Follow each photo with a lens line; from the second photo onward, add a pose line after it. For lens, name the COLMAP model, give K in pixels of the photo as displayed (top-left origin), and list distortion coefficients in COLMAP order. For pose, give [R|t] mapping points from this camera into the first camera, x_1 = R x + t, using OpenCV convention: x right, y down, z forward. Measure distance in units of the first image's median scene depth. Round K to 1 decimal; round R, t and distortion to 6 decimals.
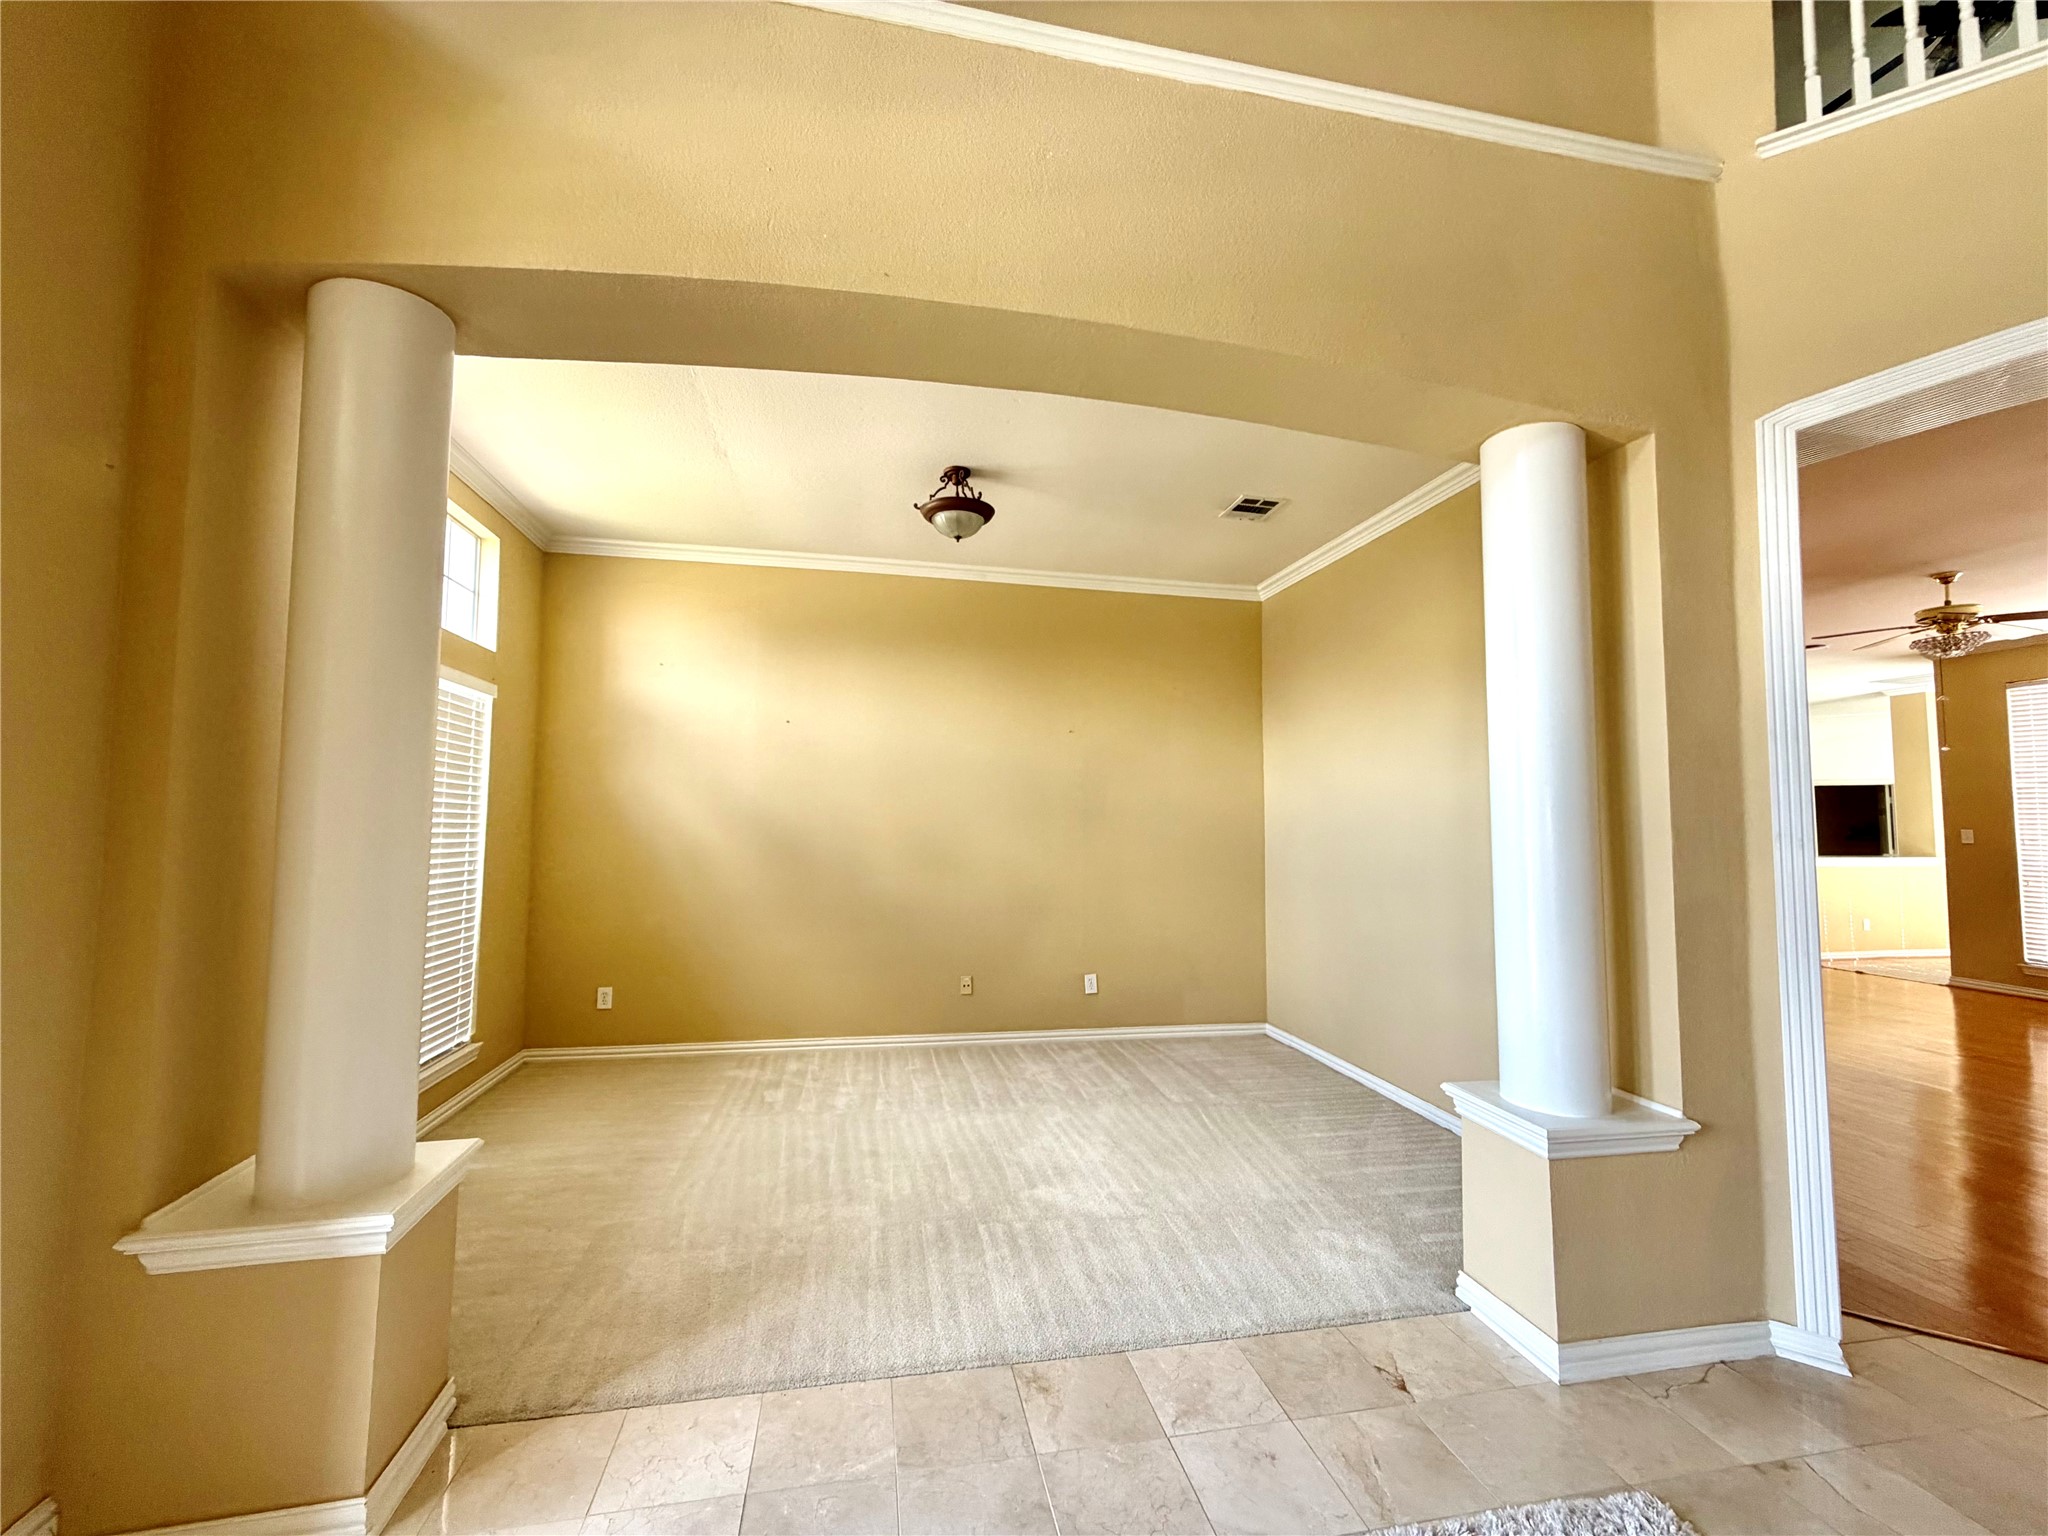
lens RADIAL K [[817.9, 0, 1018.9], [0, 817.9, 769.9], [0, 0, 1]] dist [0.002596, 0.000093]
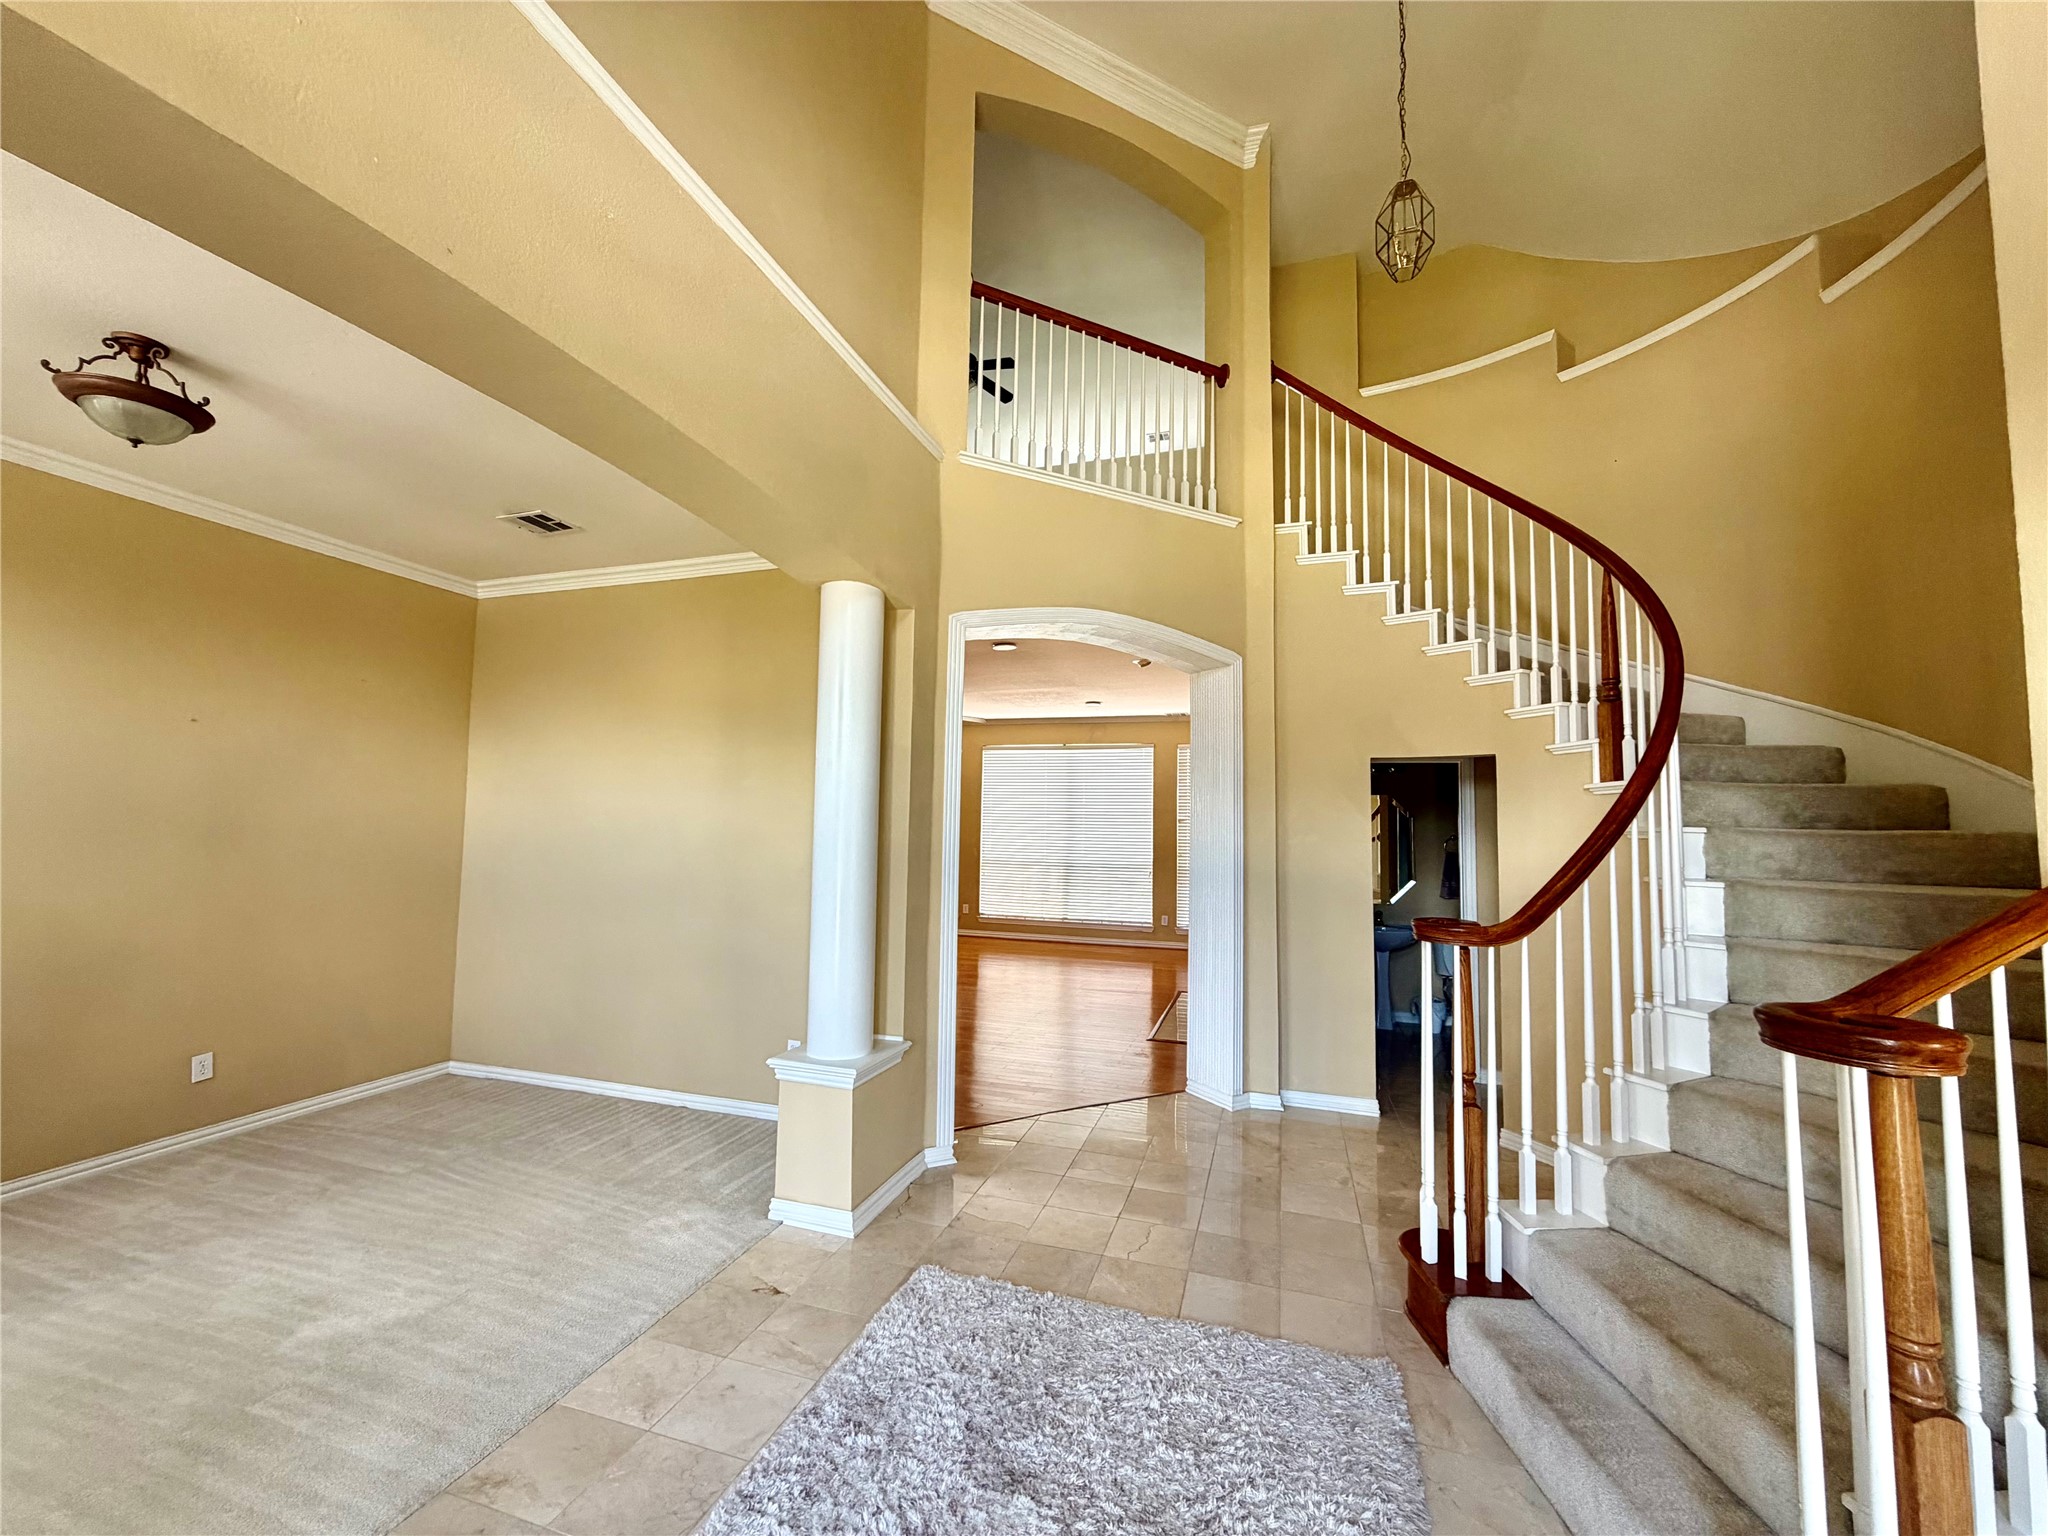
lens RADIAL K [[817.9, 0, 1018.9], [0, 817.9, 769.9], [0, 0, 1]] dist [0.002596, 0.000093]
pose [[0.483582, 0.056578, 0.873468, -0.351982], [-0.066294, 0.997410, -0.027903, -0.051772], [-0.872785, -0.044413, 0.486081, 0.031346]]
